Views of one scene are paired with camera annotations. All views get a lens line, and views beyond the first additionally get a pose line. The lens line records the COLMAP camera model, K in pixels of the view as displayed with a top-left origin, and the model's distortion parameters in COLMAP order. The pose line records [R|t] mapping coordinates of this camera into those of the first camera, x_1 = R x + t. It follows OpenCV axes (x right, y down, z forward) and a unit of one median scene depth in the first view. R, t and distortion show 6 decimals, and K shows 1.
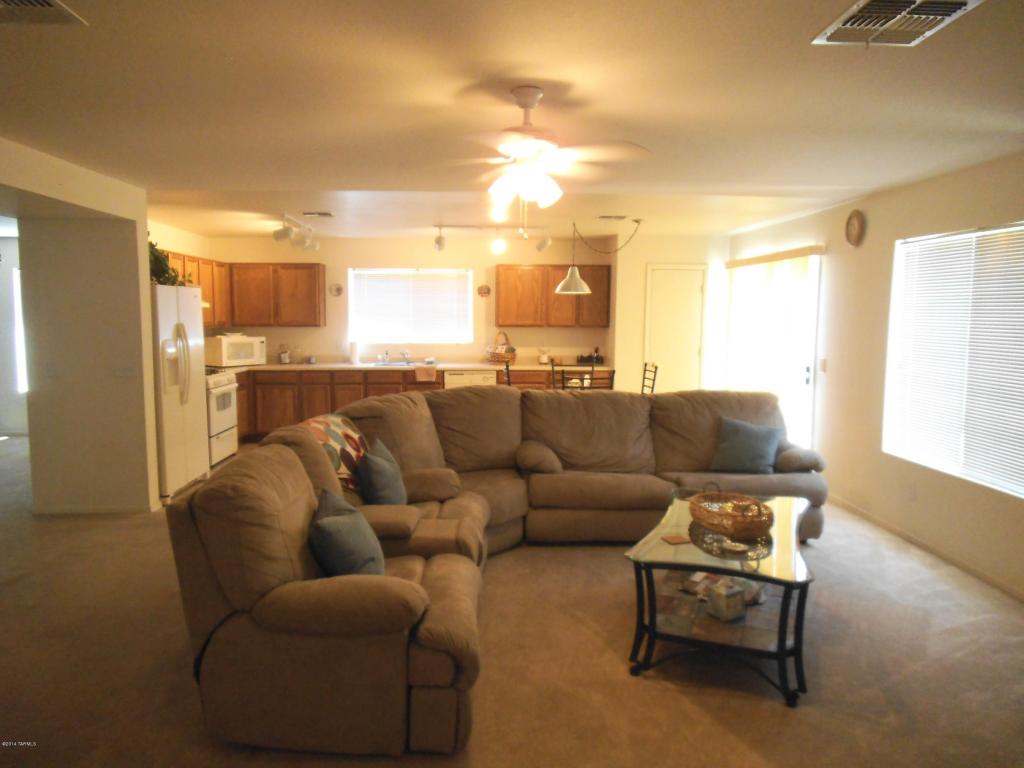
lens RADIAL K [[716.9, 0, 510.3], [0, 716.9, 378.3], [0, 0, 1]] dist [0.000185, -0.010807]
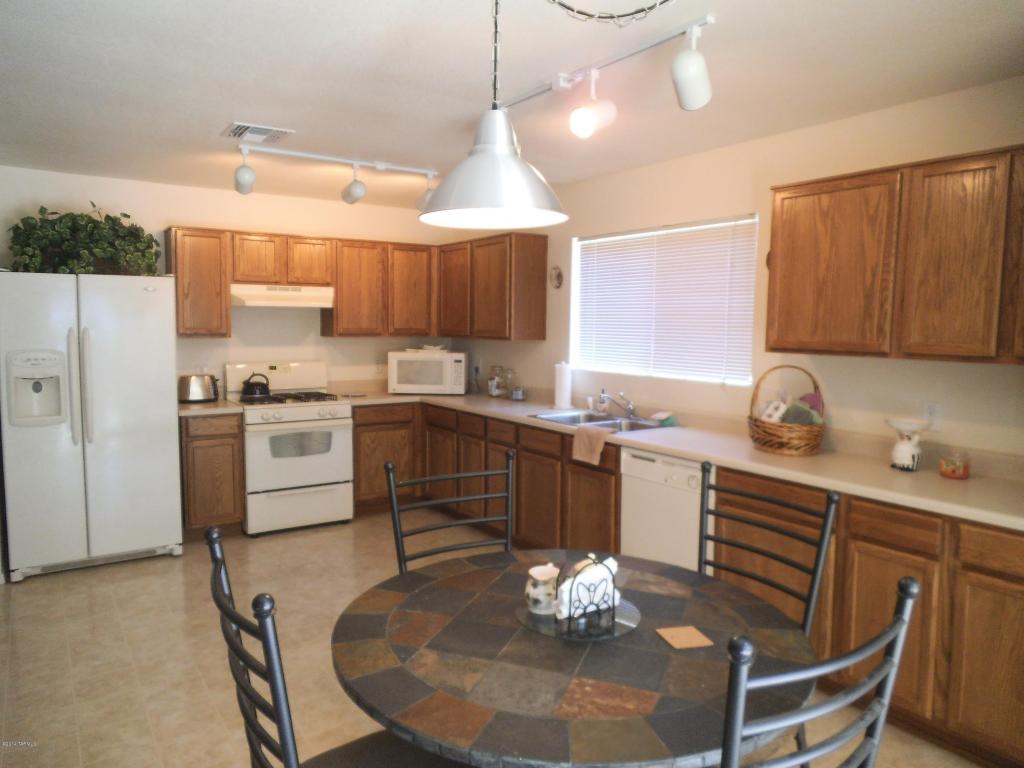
lens RADIAL K [[716.9, 0, 506.3], [0, 716.9, 380.1], [0, 0, 1]] dist [0.000185, -0.010807]
pose [[0.515003, 0.070947, -0.854247, 0.244032], [-0.086529, 0.995781, 0.030535, -0.057424], [0.852810, 0.058191, 0.518969, 0.700271]]
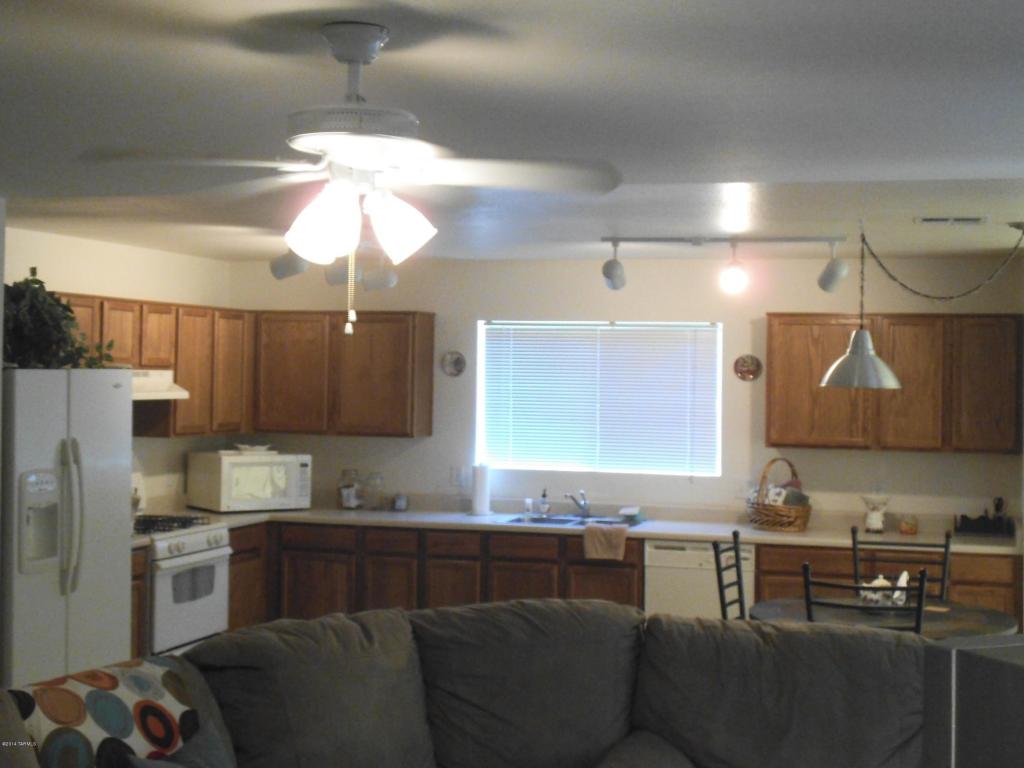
lens RADIAL K [[1485.2, 0, 570.9], [0, 1485.2, 330.9], [0, 0, 1]] dist [-0.033142, 0.000000]
pose [[0.951555, 0.003314, -0.307459, 0.158229], [-0.040458, 0.992597, -0.114514, -0.032089], [0.304804, 0.121406, 0.944646, 0.051914]]
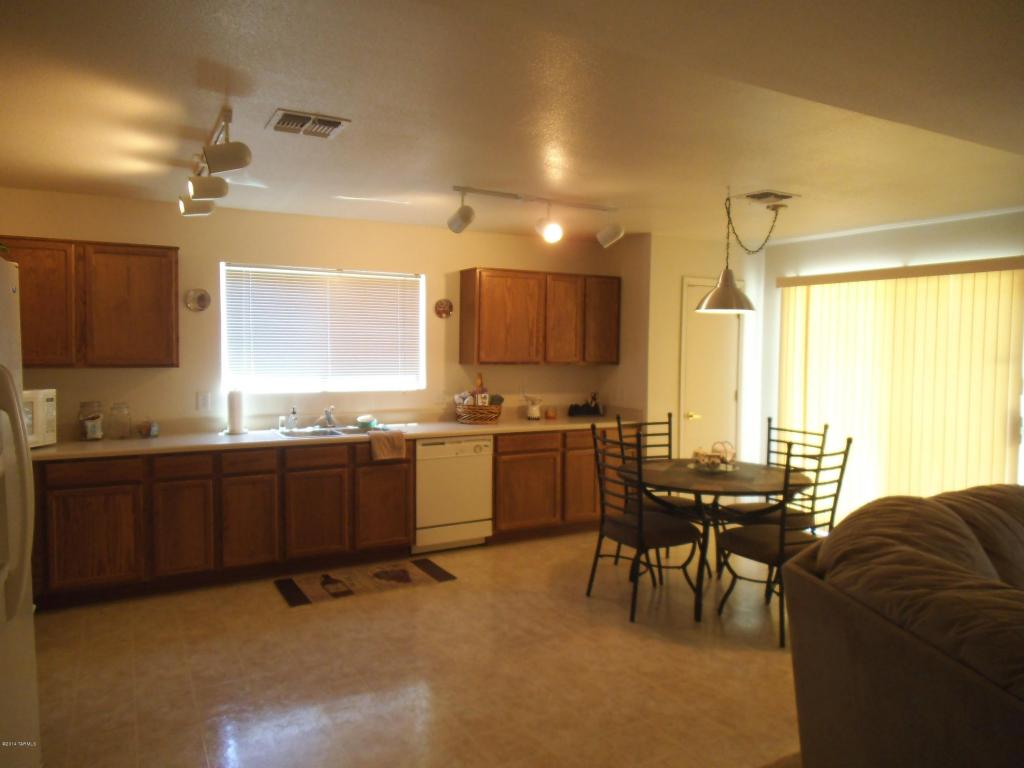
lens RADIAL K [[716.9, 0, 510.9], [0, 716.9, 381.9], [0, 0, 1]] dist [0.000185, -0.010807]
pose [[0.895877, -0.017606, 0.443954, -0.282961], [0.034576, 0.998947, -0.030158, -0.036995], [-0.442956, 0.042368, 0.895542, 0.424758]]
